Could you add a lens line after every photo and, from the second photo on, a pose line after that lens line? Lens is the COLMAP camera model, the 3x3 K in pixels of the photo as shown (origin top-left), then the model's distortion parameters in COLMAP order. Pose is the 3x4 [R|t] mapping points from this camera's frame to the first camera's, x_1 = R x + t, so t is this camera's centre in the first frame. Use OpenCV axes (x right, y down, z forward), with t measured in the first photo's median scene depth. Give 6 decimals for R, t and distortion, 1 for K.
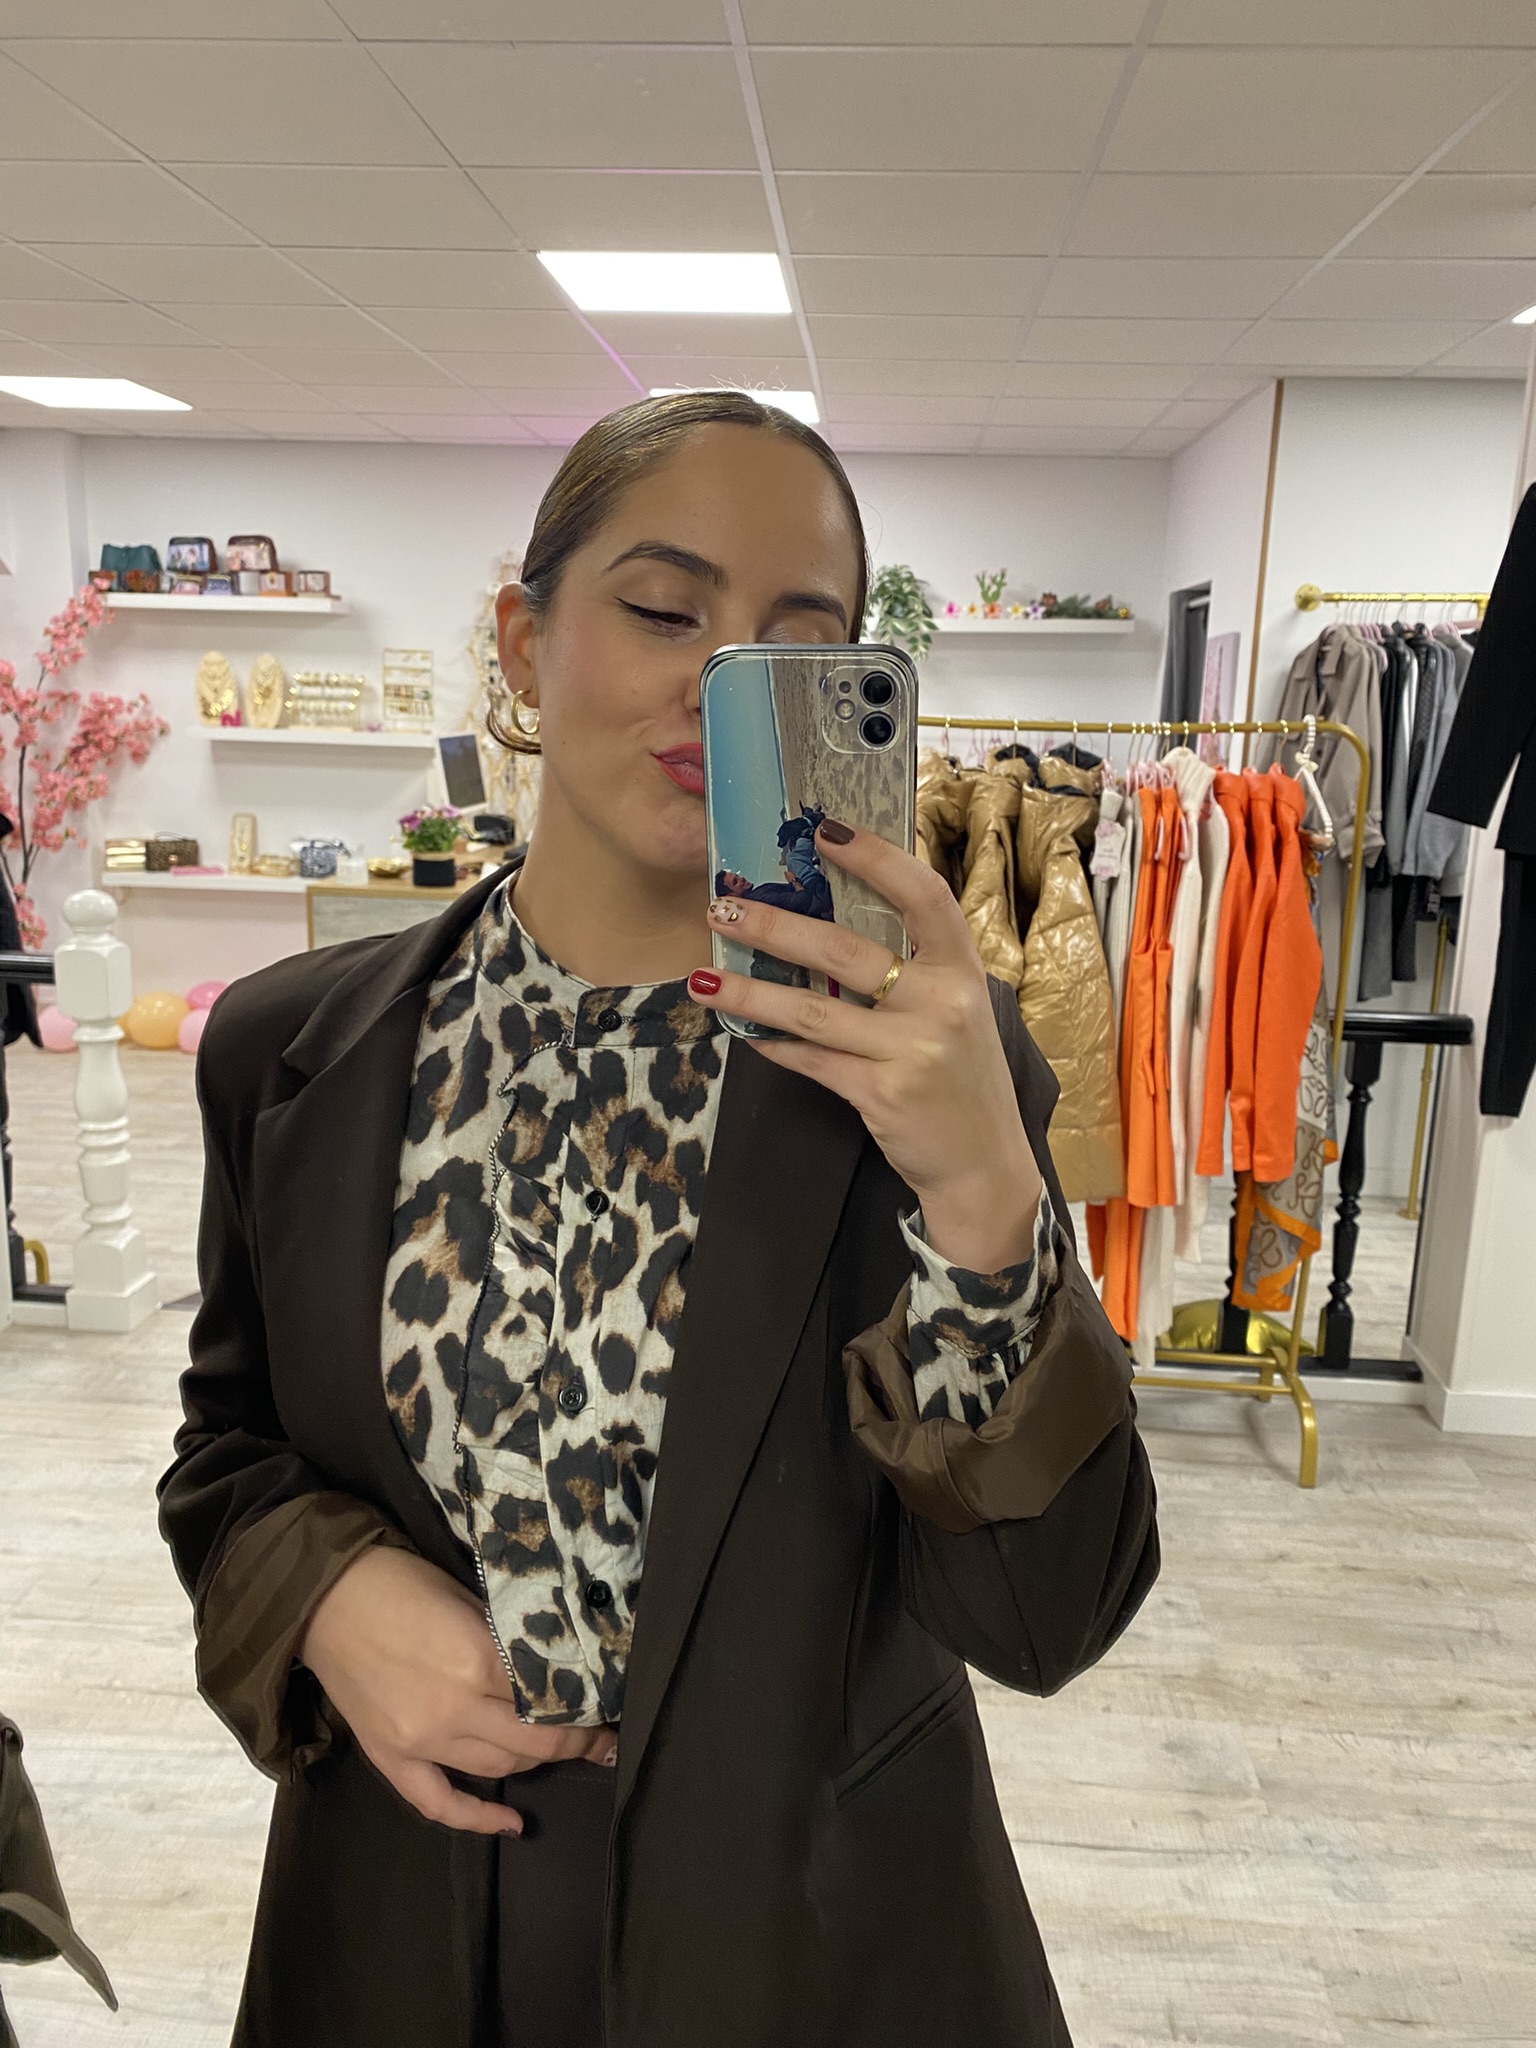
lens RADIAL K [[1555.2, 0, 768.0], [0, 1555.2, 1024.0], [0, 0, 1]] dist [0.013872, -0.014812]
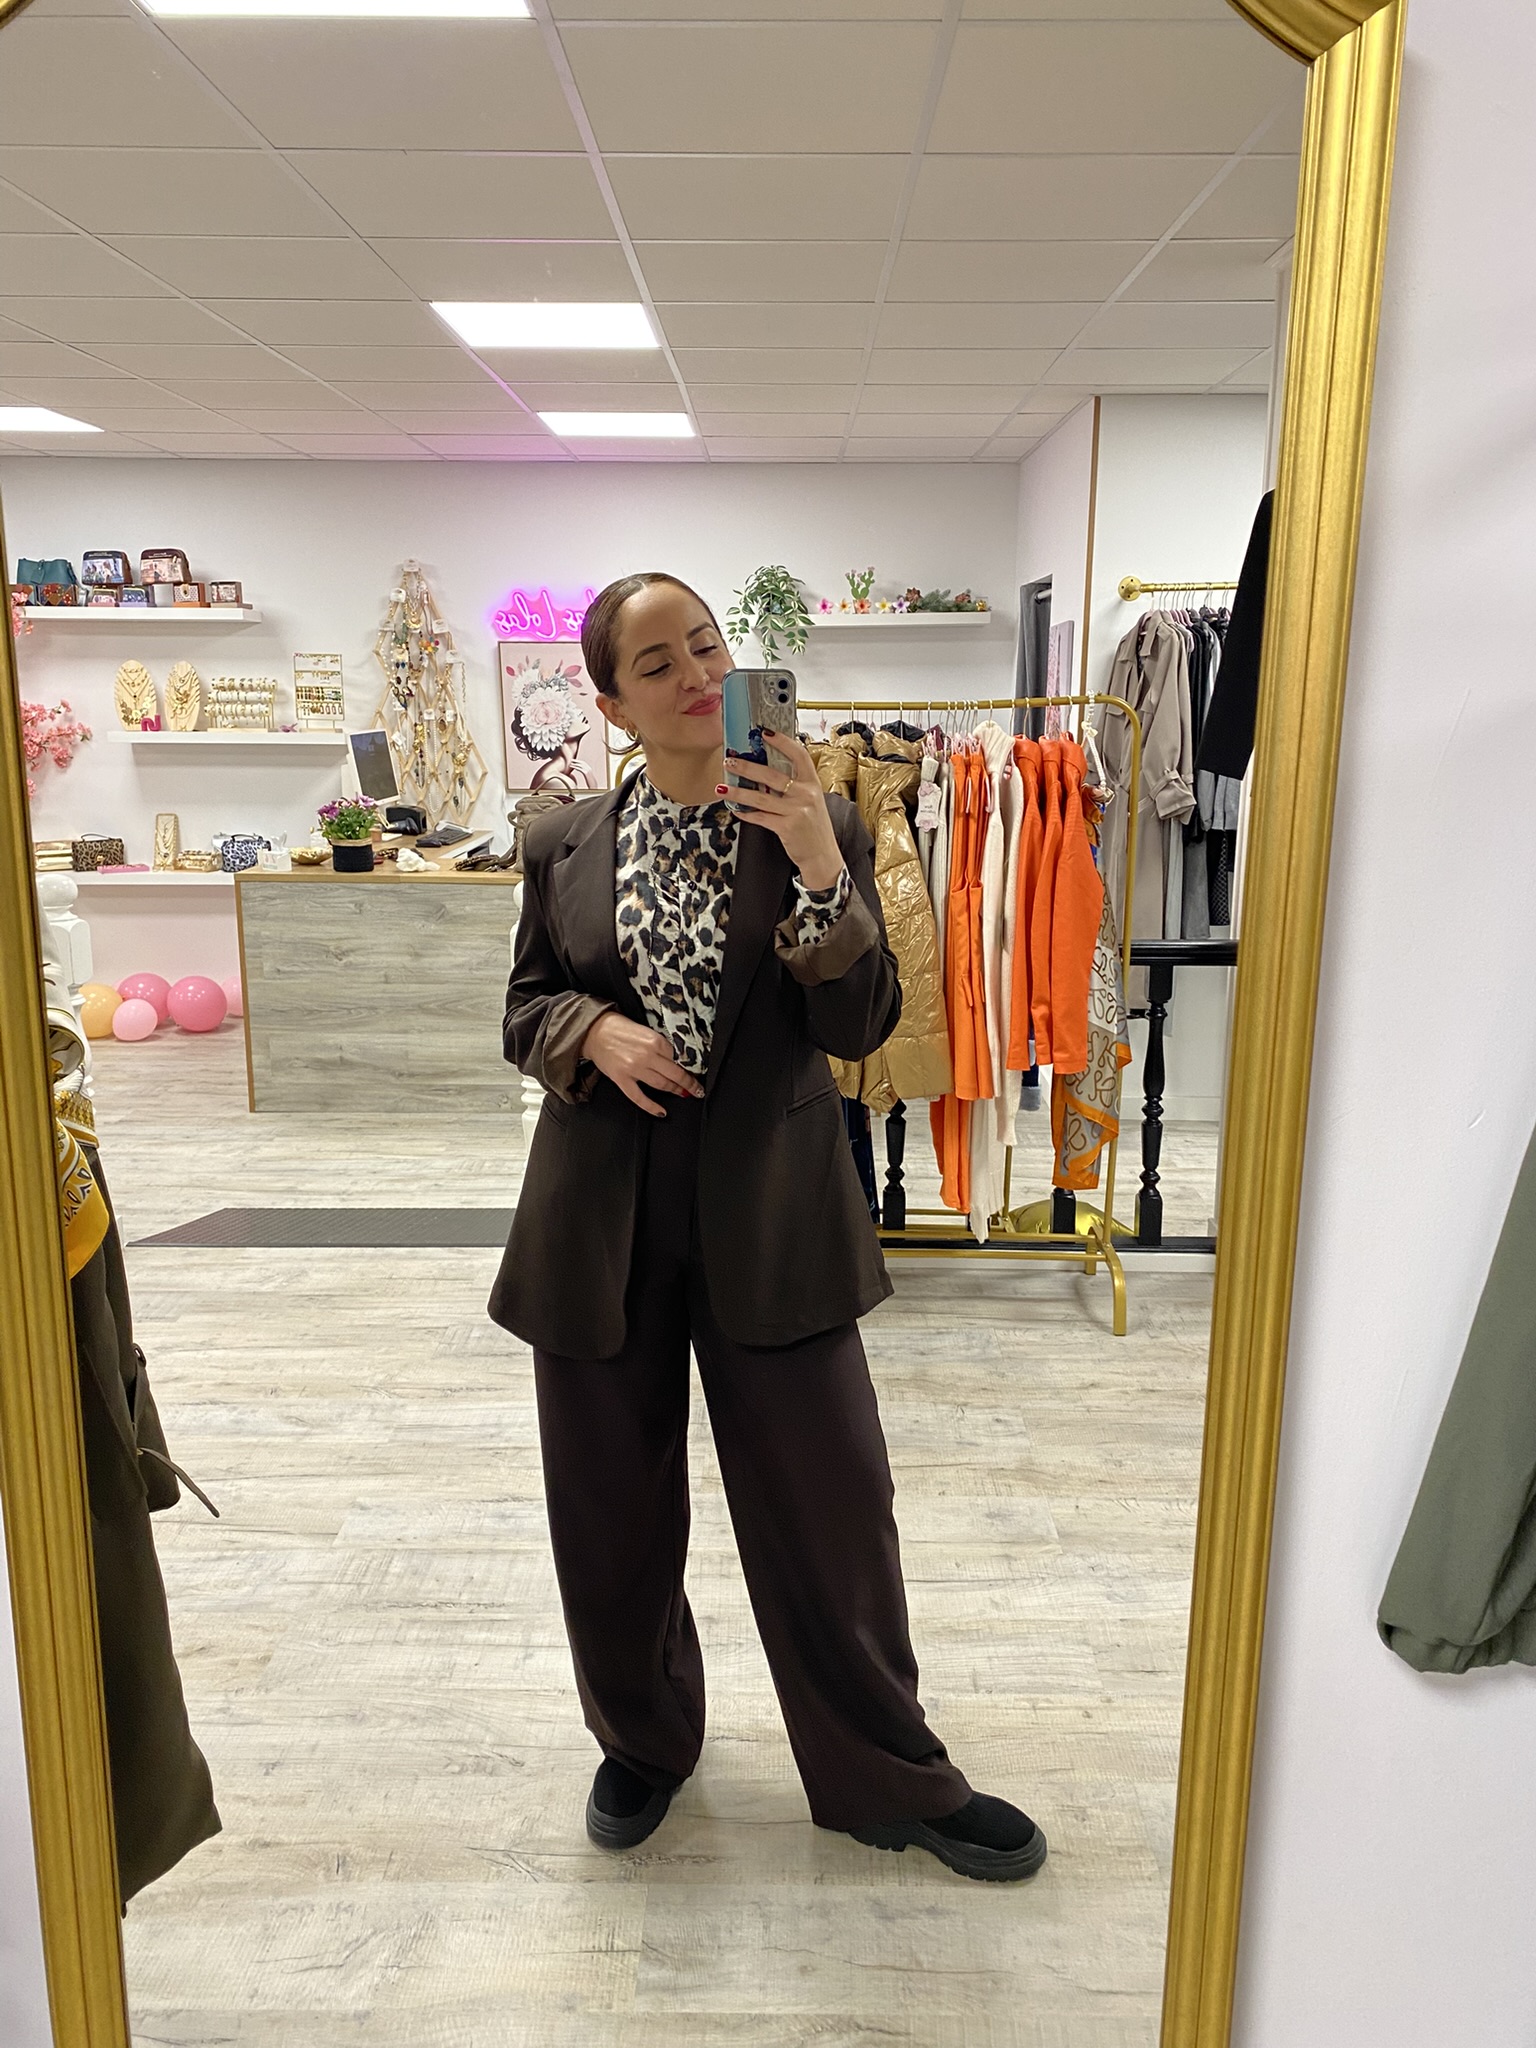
lens RADIAL K [[1575.6, 0, 769.2], [0, 1575.6, 1027.4], [0, 0, 1]] dist [0.045931, -0.034763]
pose [[0.997991, -0.036561, 0.051750, 0.020791], [0.036515, 0.999331, 0.001835, 0.044870], [-0.051783, 0.000059, 0.998658, -0.185329]]
